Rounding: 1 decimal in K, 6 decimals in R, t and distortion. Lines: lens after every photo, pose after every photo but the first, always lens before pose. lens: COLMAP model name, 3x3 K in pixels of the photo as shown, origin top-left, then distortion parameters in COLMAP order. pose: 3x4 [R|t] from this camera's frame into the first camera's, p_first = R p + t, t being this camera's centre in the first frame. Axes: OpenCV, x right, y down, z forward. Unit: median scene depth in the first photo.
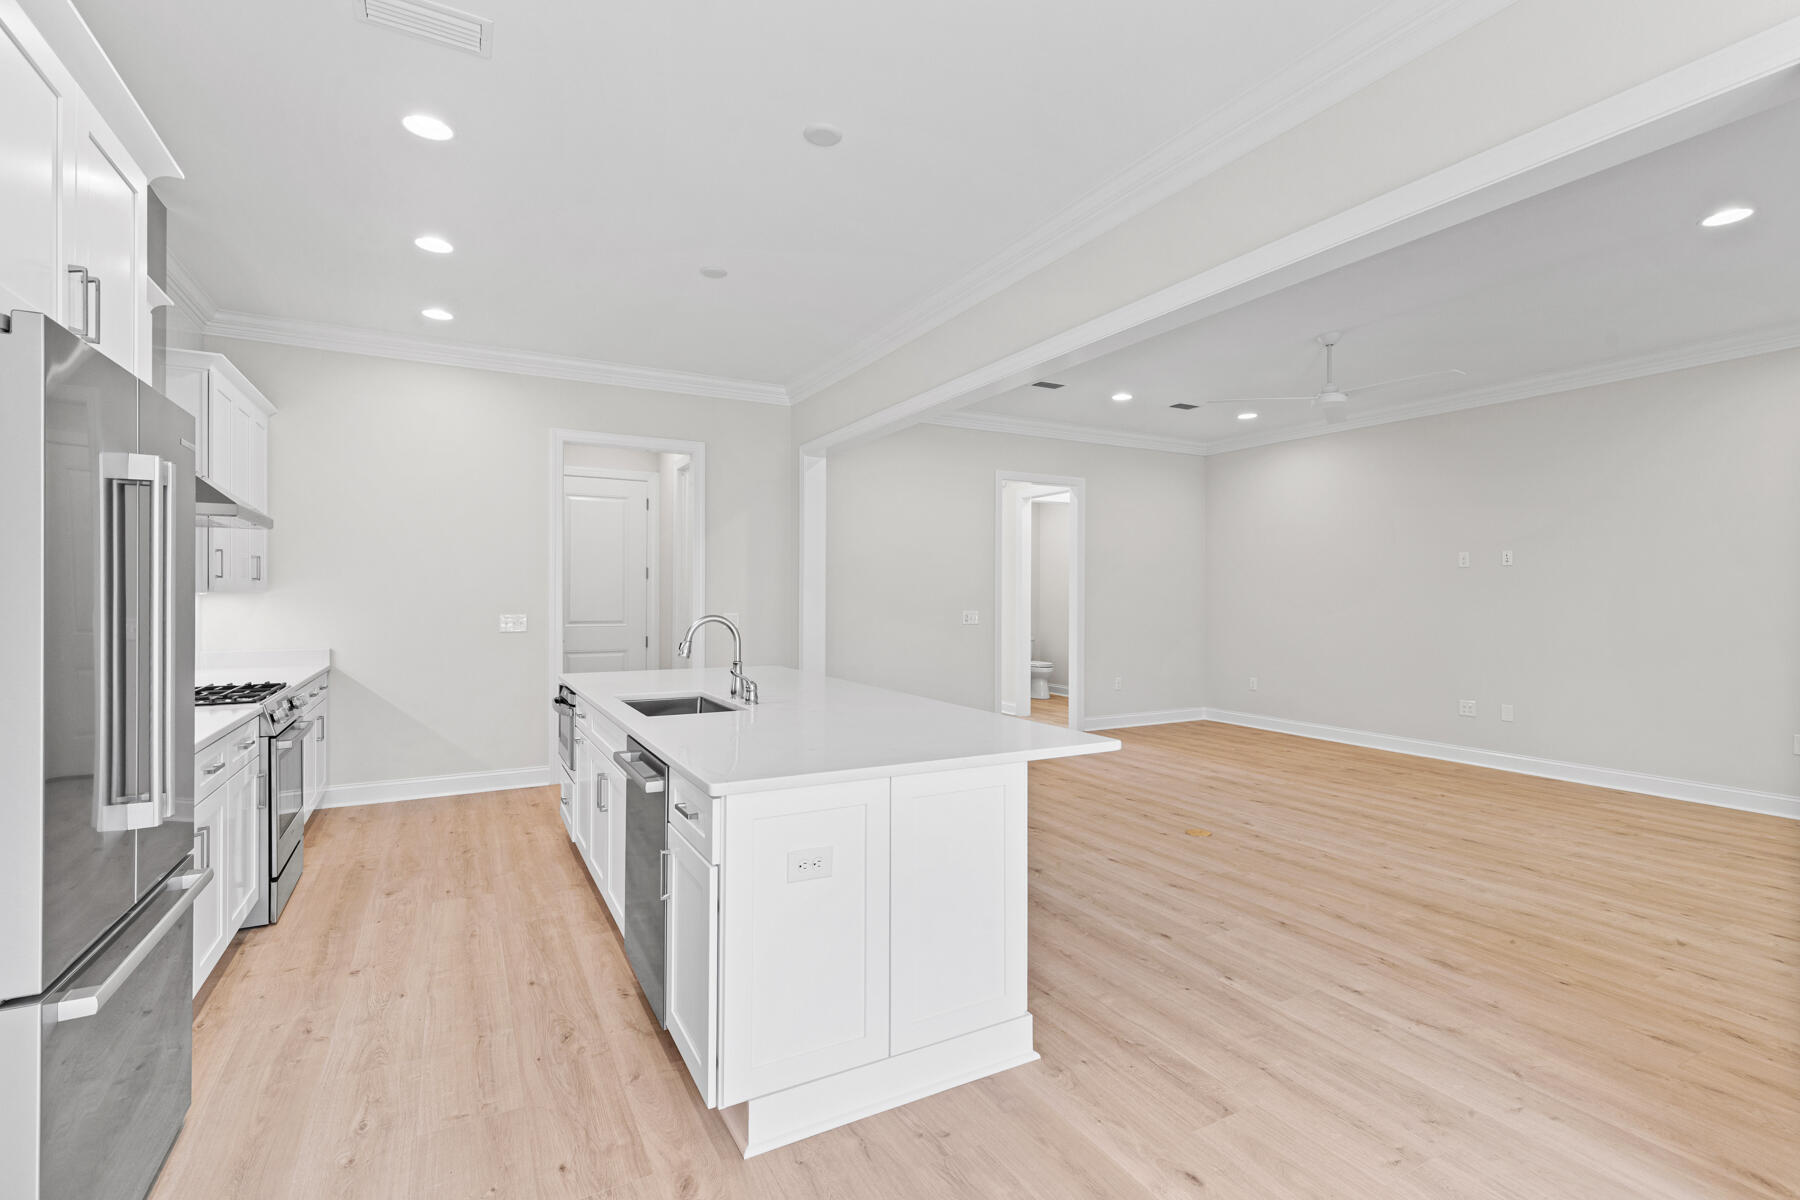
lens RADIAL K [[813.0, 0, 900.0], [0, 813.0, 600.0], [0, 0, 1]] dist [0.003822, 0.000171]
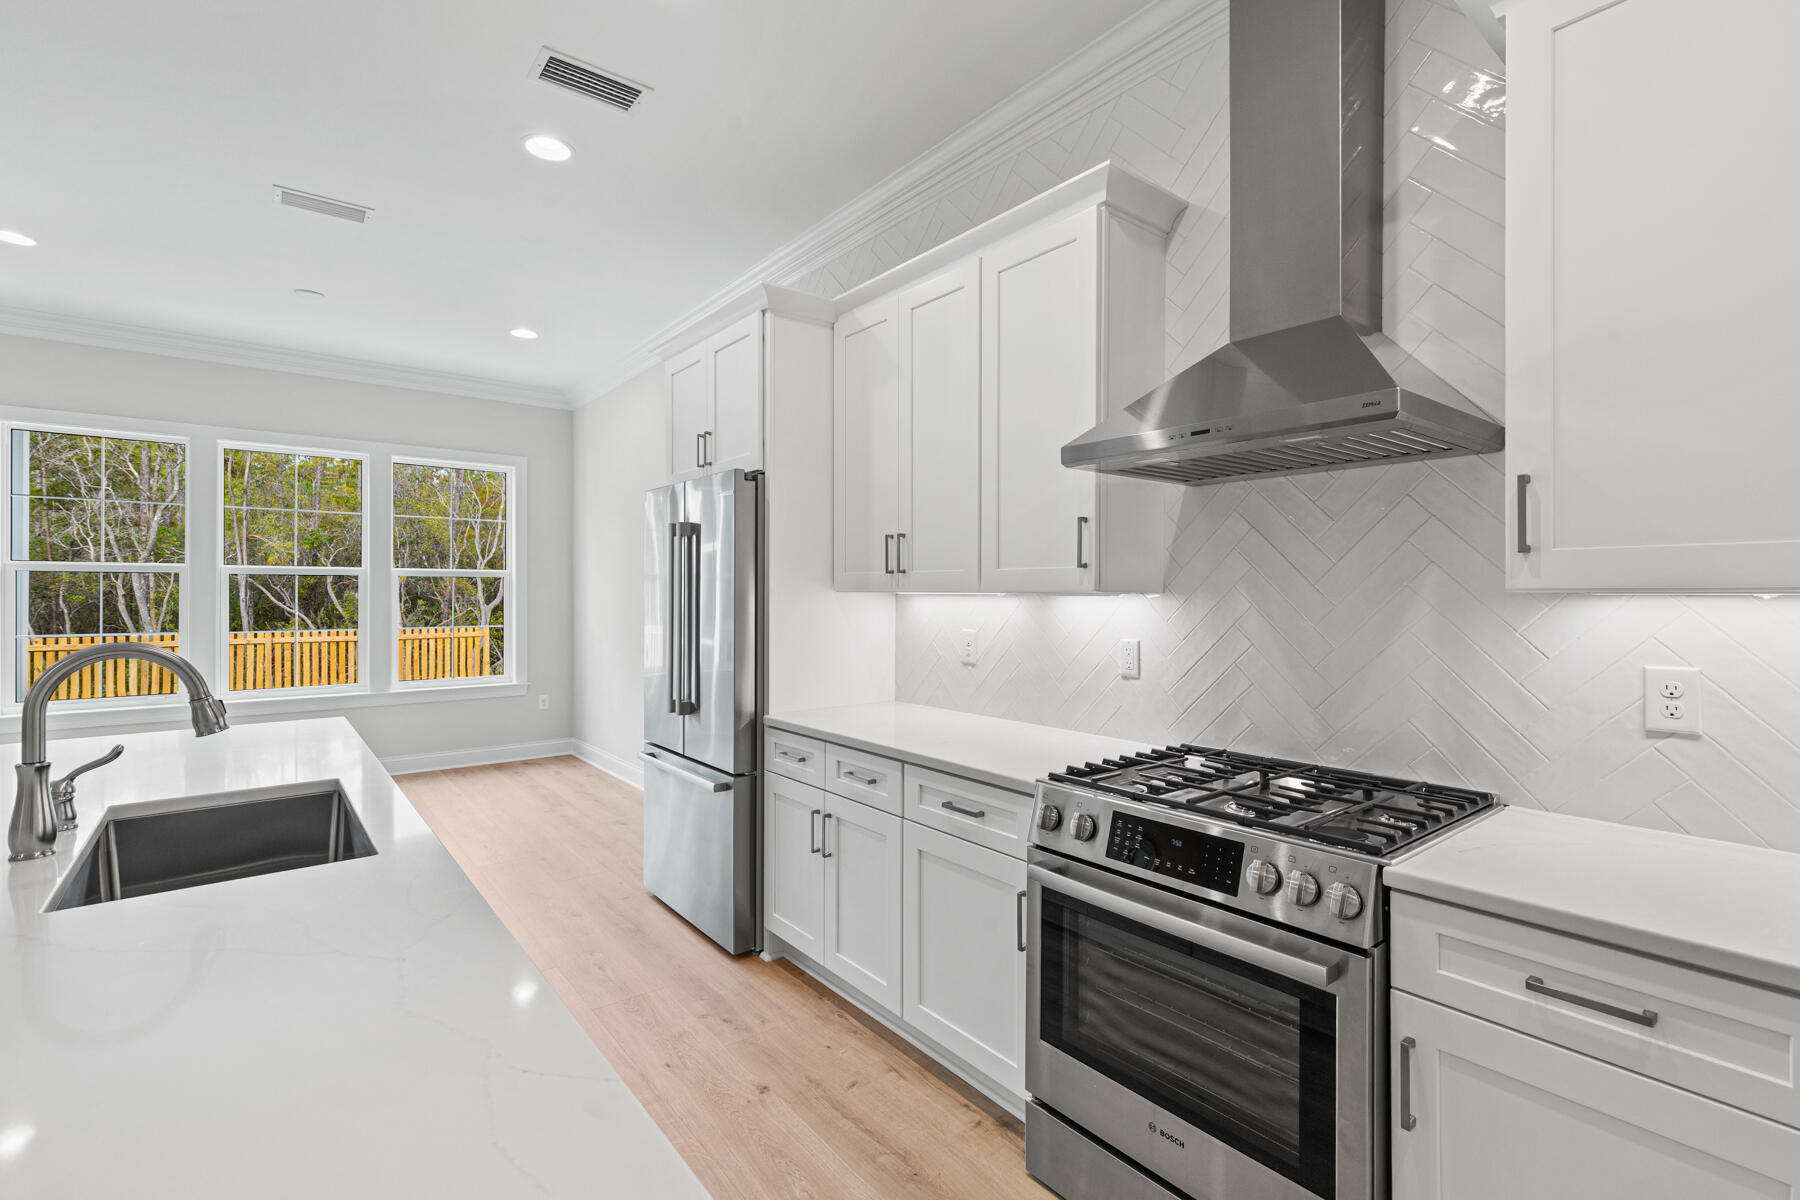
lens RADIAL K [[813.0, 0, 900.0], [0, 813.0, 600.0], [0, 0, 1]] dist [0.003822, 0.000171]
pose [[-0.986202, -0.006142, -0.165435, -0.614372], [-0.007175, 0.999958, 0.005647, -0.006505], [0.165394, 0.006756, -0.986204, 1.633970]]
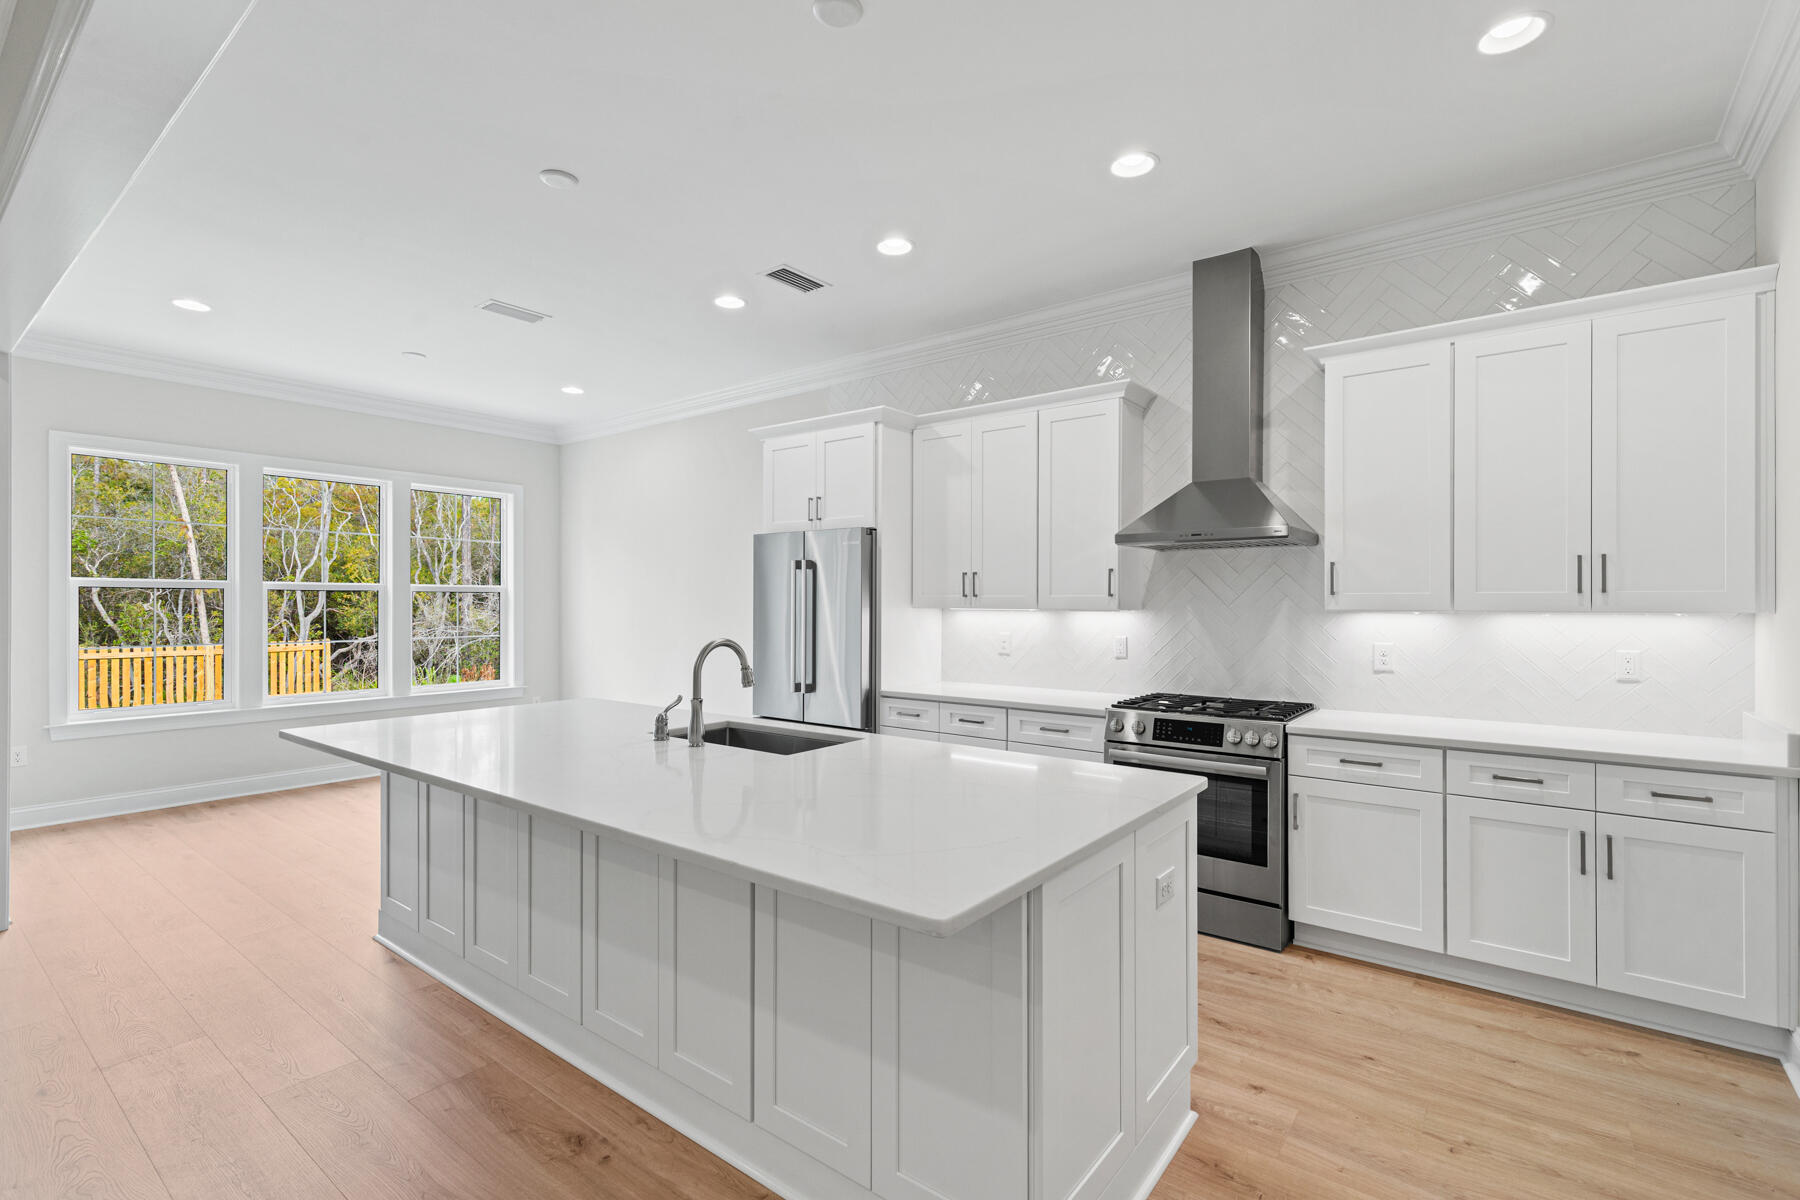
lens RADIAL K [[813.7, 0, 895.3], [0, 813.7, 610.2], [0, 0, 1]] dist [0.002029, 0.000165]
pose [[-0.921298, -0.006032, -0.388810, -0.078859], [-0.007906, 0.999964, 0.003220, -0.011250], [0.388777, 0.006040, -0.921312, 2.012515]]
